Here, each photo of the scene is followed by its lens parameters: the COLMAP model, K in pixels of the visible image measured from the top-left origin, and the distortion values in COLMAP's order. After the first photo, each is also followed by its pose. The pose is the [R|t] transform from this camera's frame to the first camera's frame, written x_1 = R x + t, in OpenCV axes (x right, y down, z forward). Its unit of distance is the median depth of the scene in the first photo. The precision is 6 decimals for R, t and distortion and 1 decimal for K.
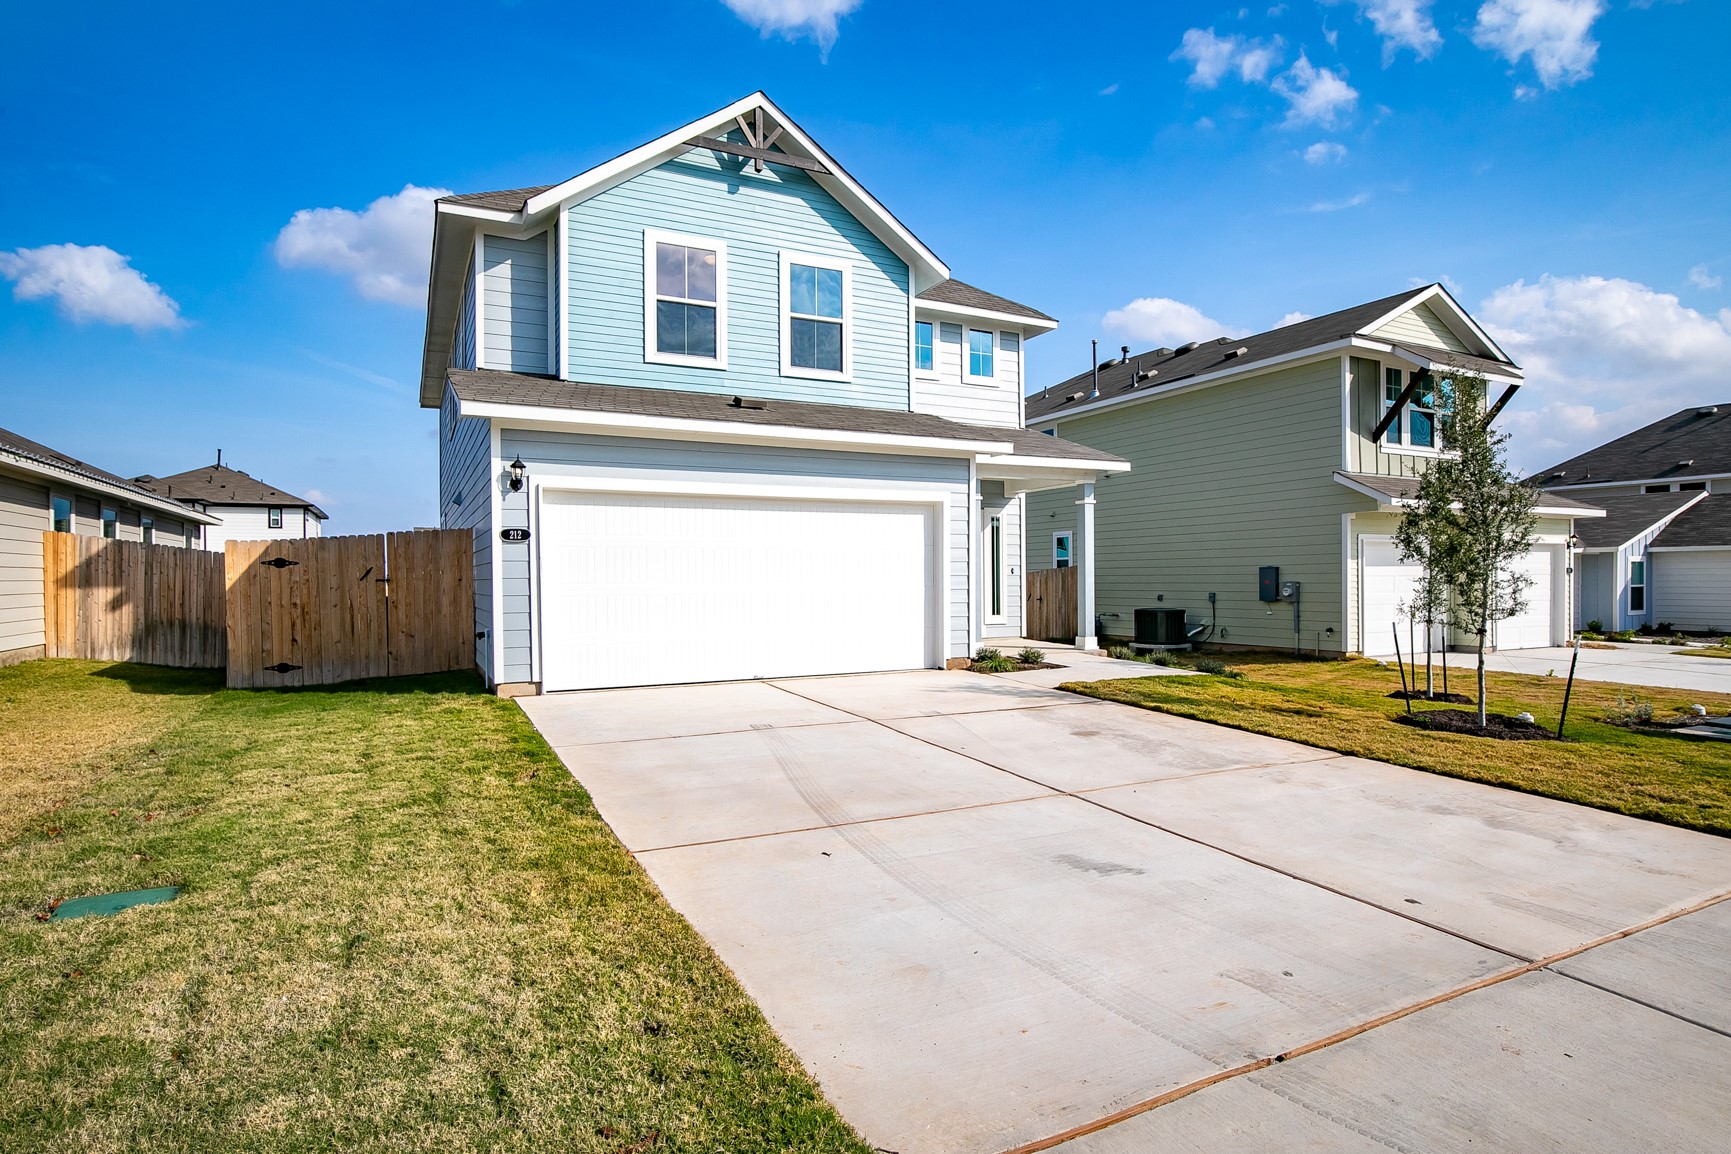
lens RADIAL K [[930.0, 0, 863.7], [0, 930.0, 574.2], [0, 0, 1]] dist [-0.004833, -0.000458]
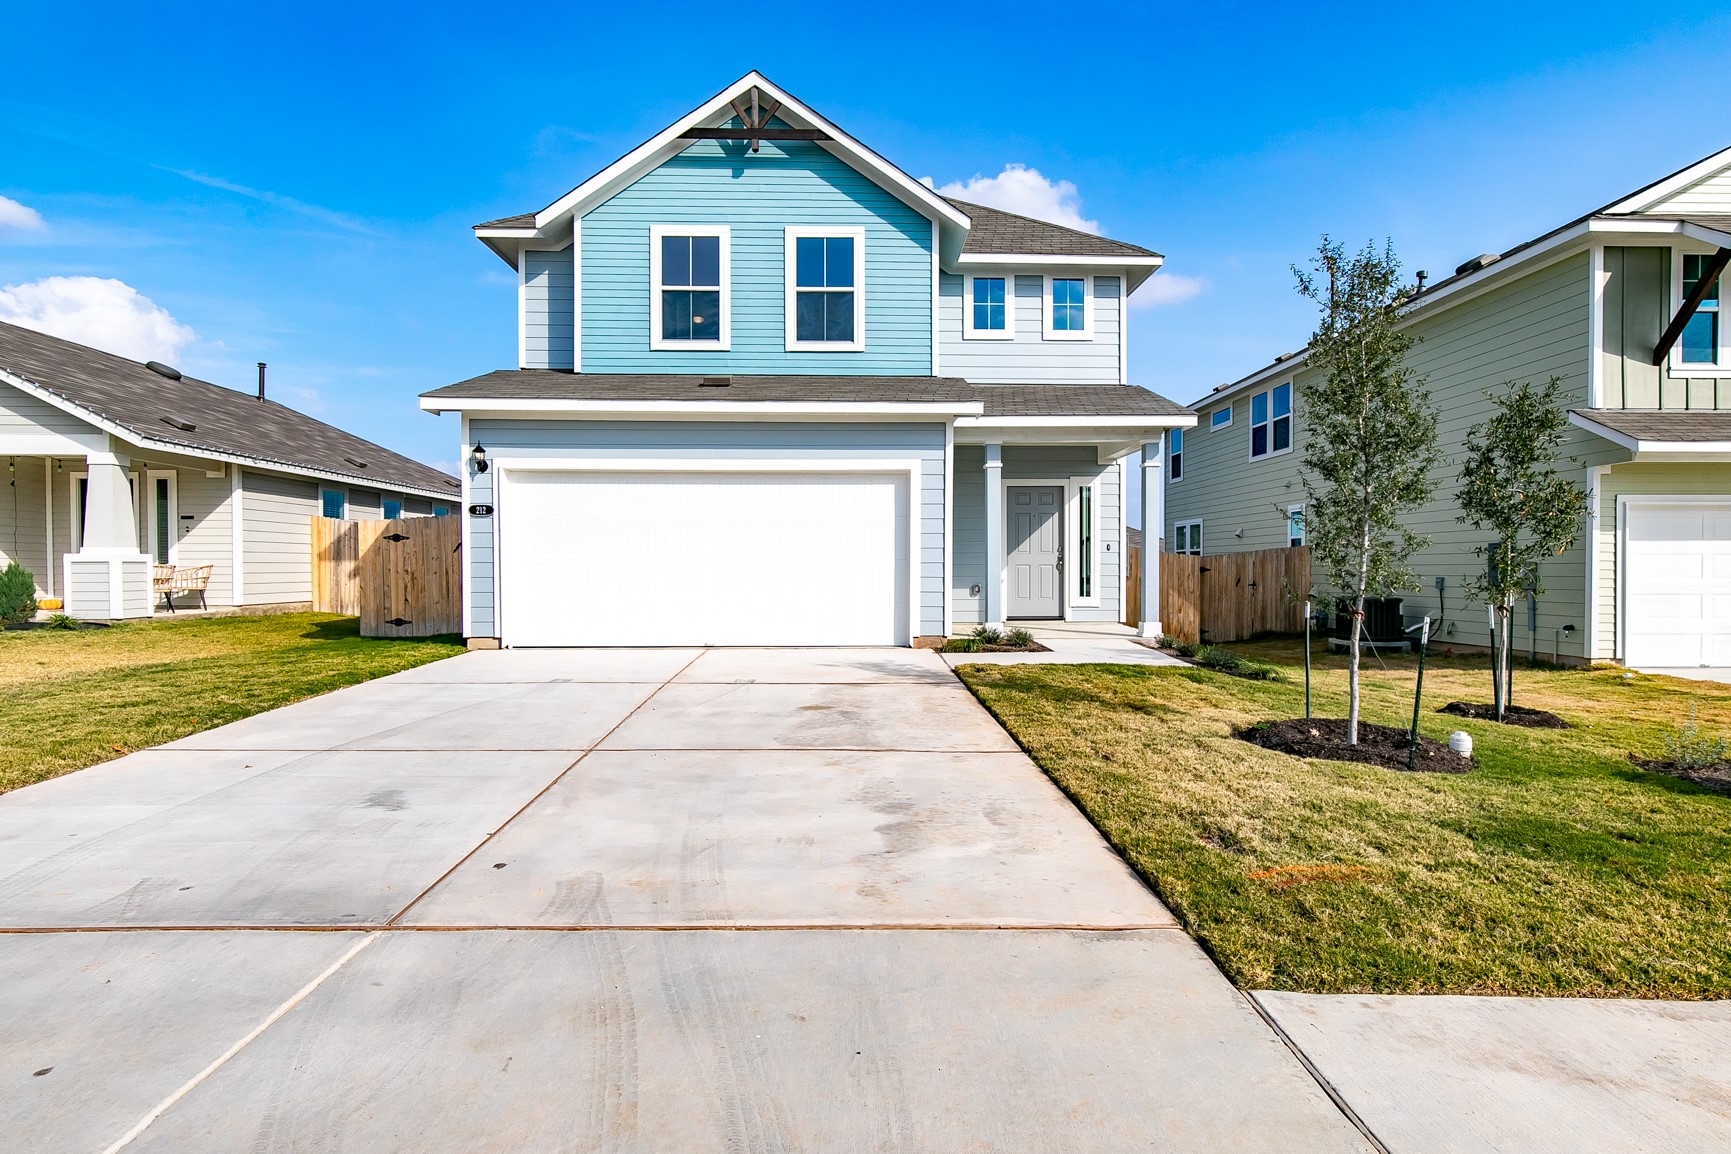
lens RADIAL K [[956.6, 0, 860.1], [0, 956.6, 573.4], [0, 0, 1]] dist [0.020395, -0.001000]
pose [[0.900162, 0.009333, -0.435456, 0.448525], [-0.005166, 0.999929, 0.010752, 0.016764], [0.435525, -0.007429, 0.900146, 0.098223]]
